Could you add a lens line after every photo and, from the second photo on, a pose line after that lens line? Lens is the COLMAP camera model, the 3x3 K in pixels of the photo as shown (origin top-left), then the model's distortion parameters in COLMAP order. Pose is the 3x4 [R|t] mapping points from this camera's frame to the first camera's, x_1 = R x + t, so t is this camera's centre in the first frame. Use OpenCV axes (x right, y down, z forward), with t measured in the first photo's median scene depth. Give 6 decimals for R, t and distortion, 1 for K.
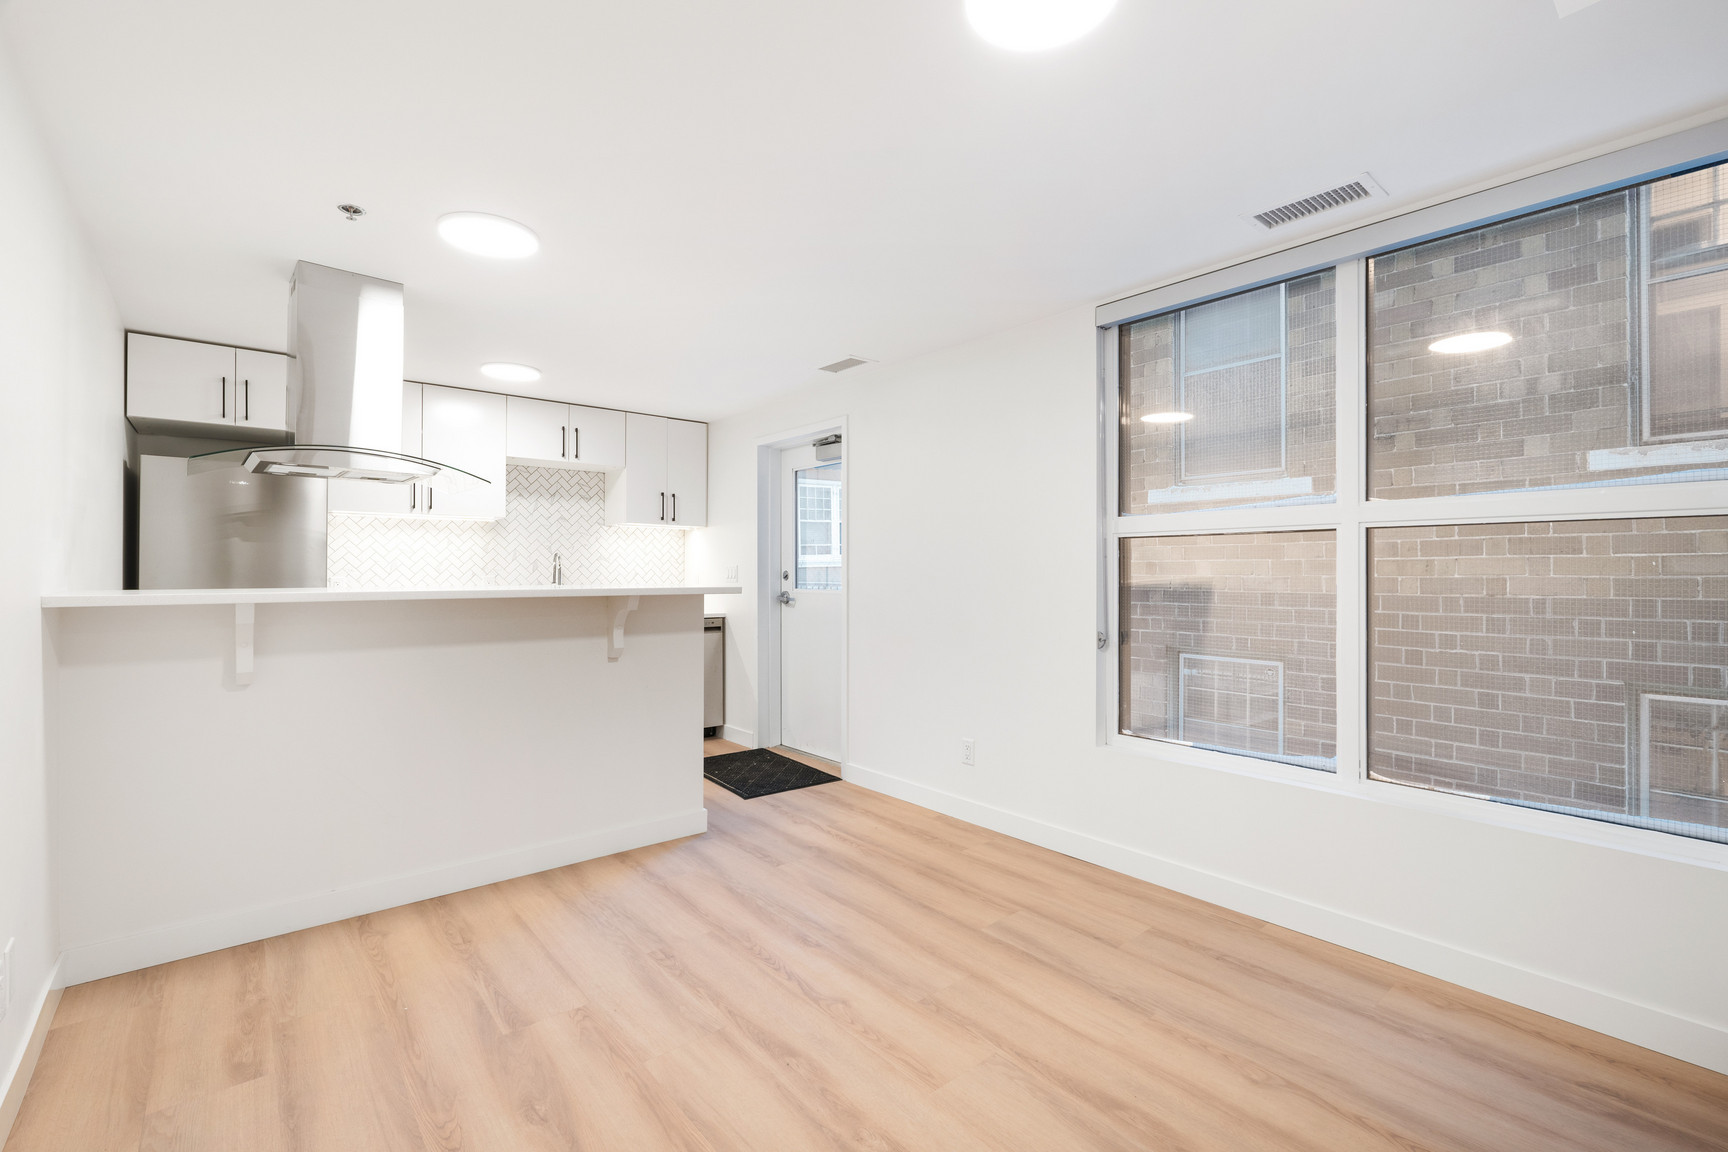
lens RADIAL K [[755.7, 0, 867.3], [0, 755.7, 569.9], [0, 0, 1]] dist [-0.003653, 0.000544]
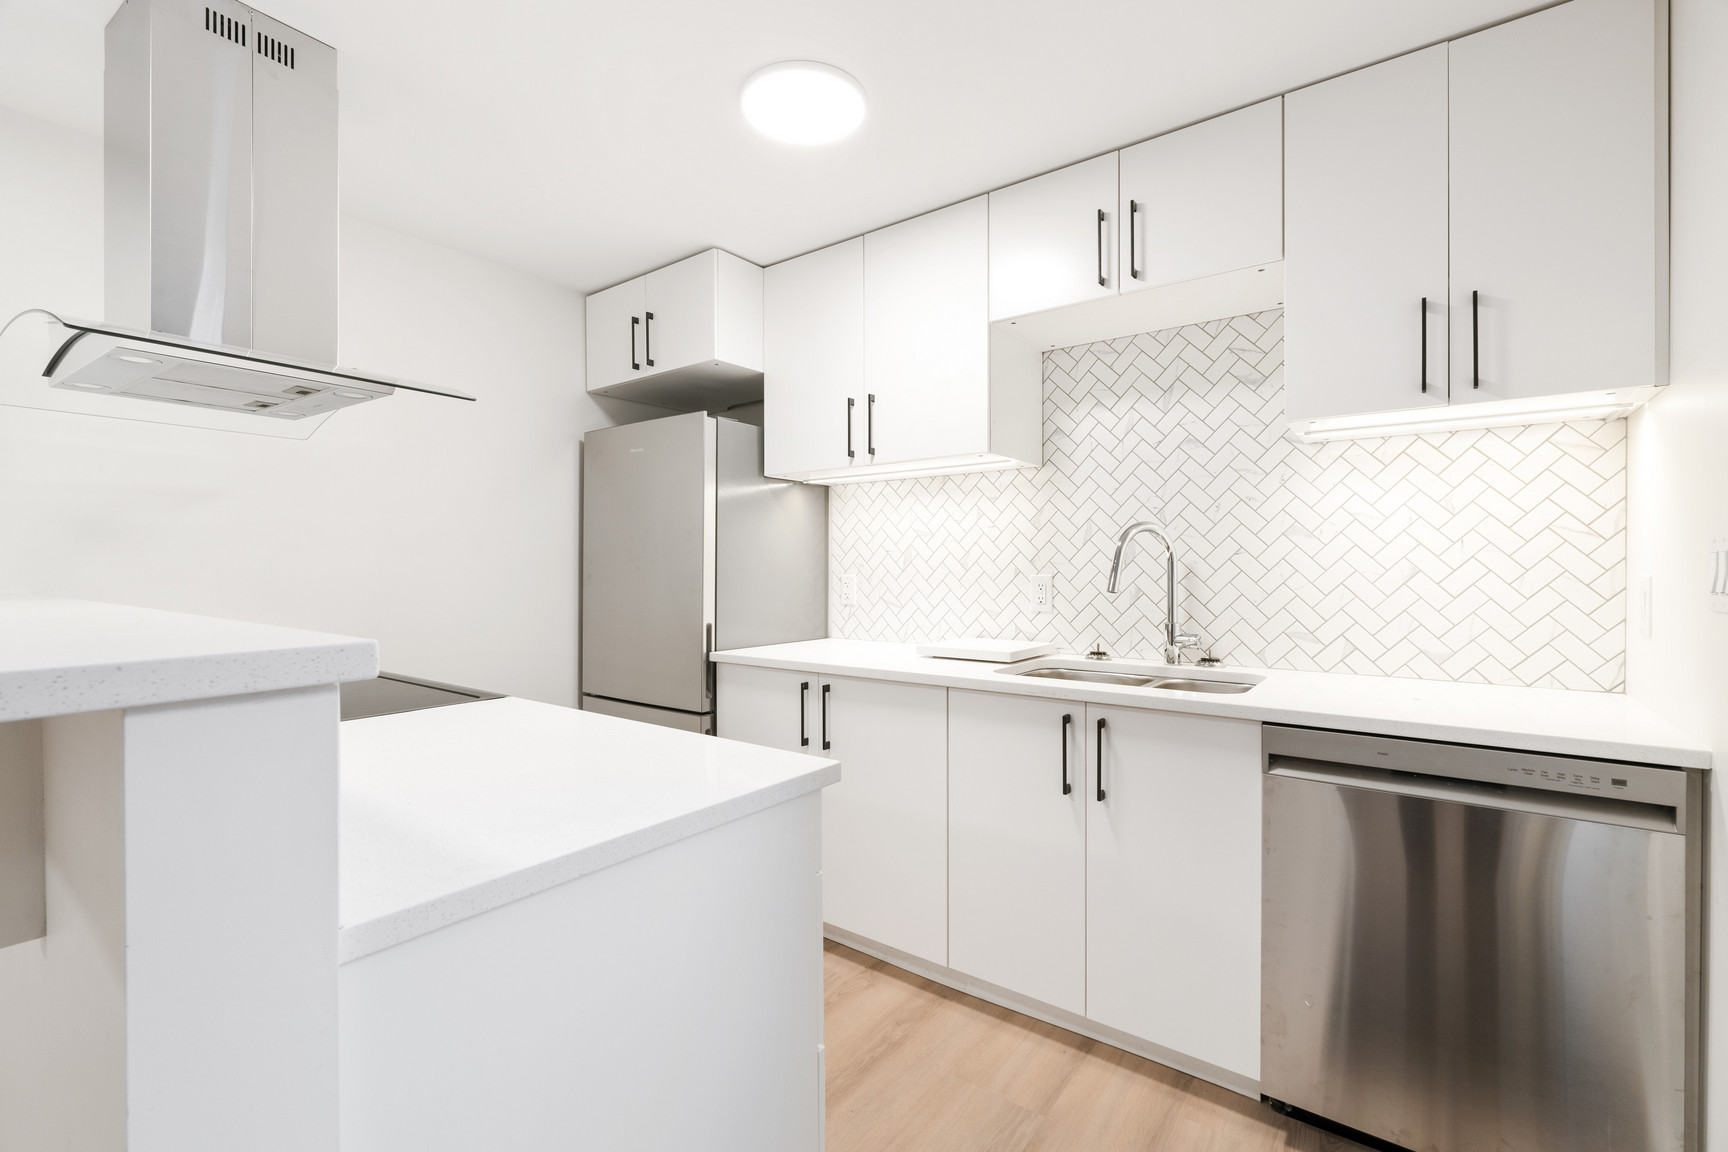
lens RADIAL K [[755.7, 0, 867.3], [0, 755.7, 569.9], [0, 0, 1]] dist [-0.003653, 0.000544]
pose [[0.229847, 0.001938, -0.973225, -0.048661], [0.006354, 0.999974, 0.003491, 0.003056], [0.973206, -0.006986, 0.229829, 1.110870]]
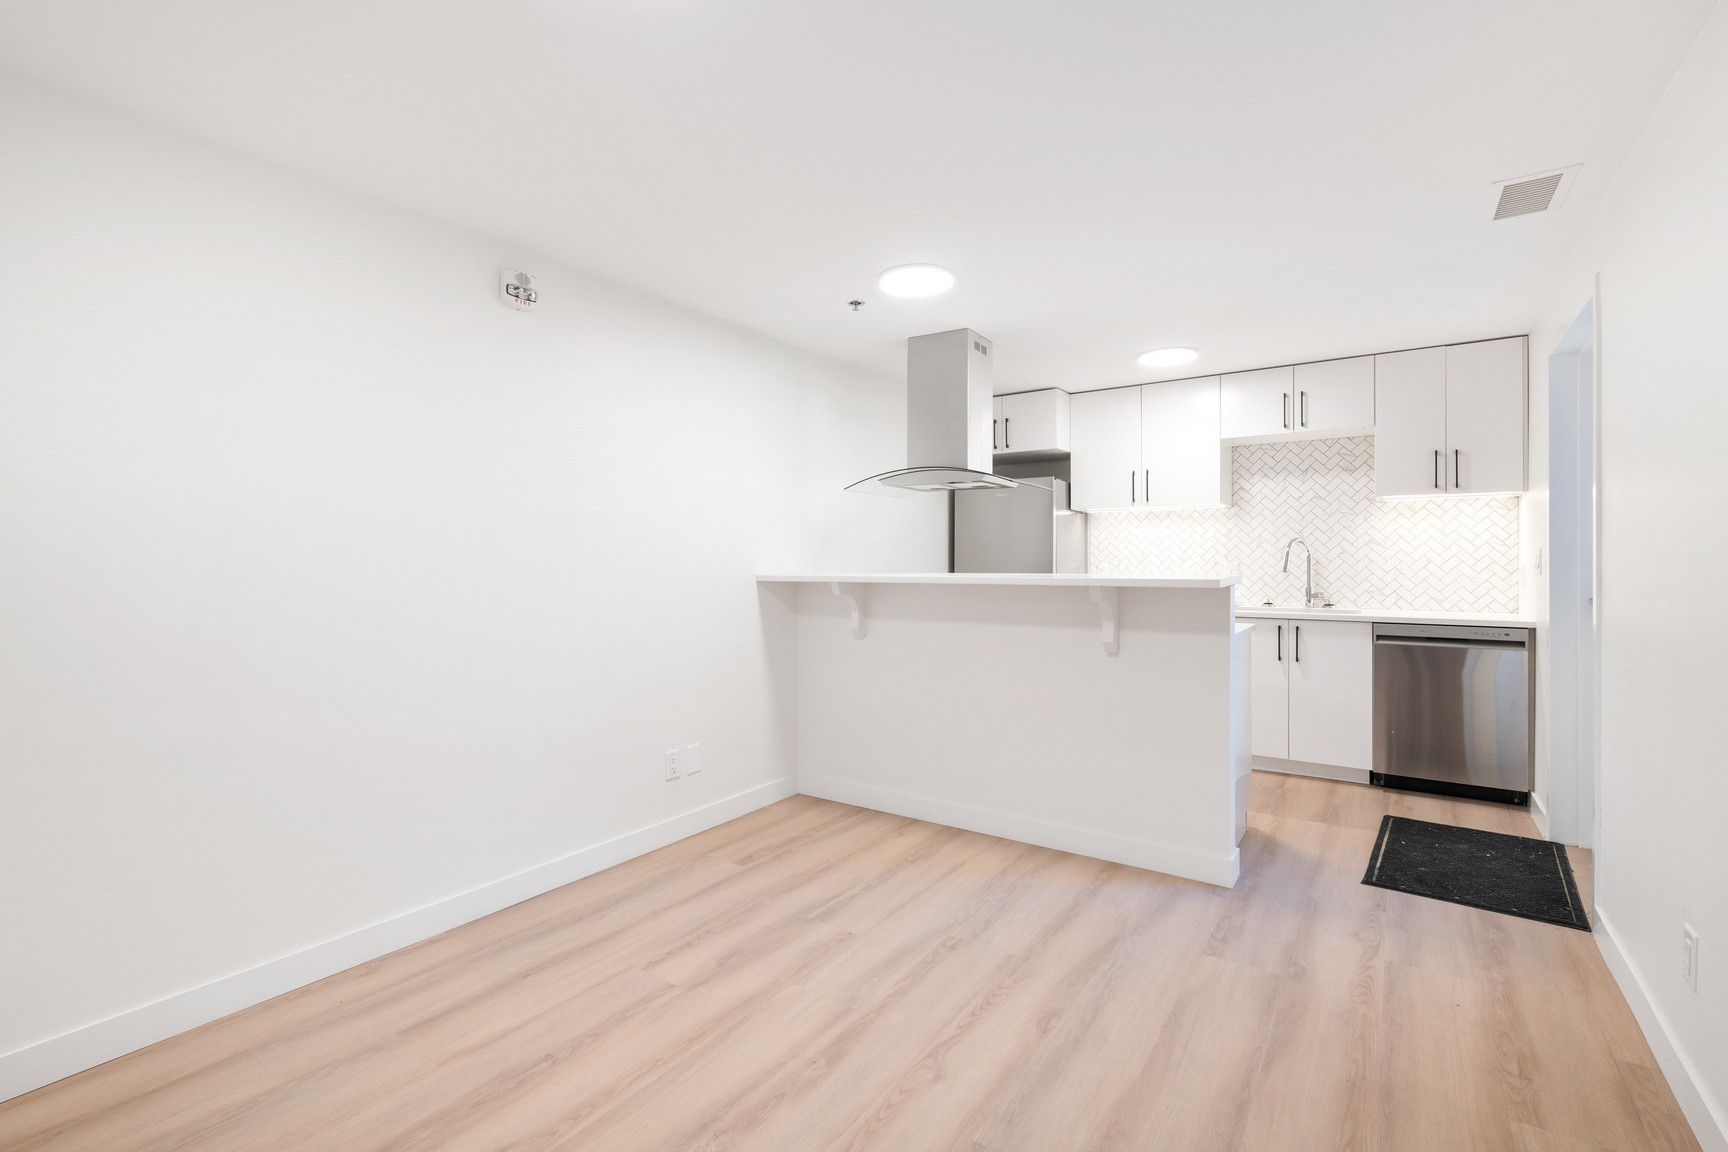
lens RADIAL K [[766.6, 0, 868.3], [0, 766.6, 562.3], [0, 0, 1]] dist [-0.002210, -0.000268]
pose [[0.262979, 0.000203, -0.964802, 0.462533], [0.006855, 0.999974, 0.002078, 0.000817], [0.964777, -0.007161, 0.262971, 0.426841]]
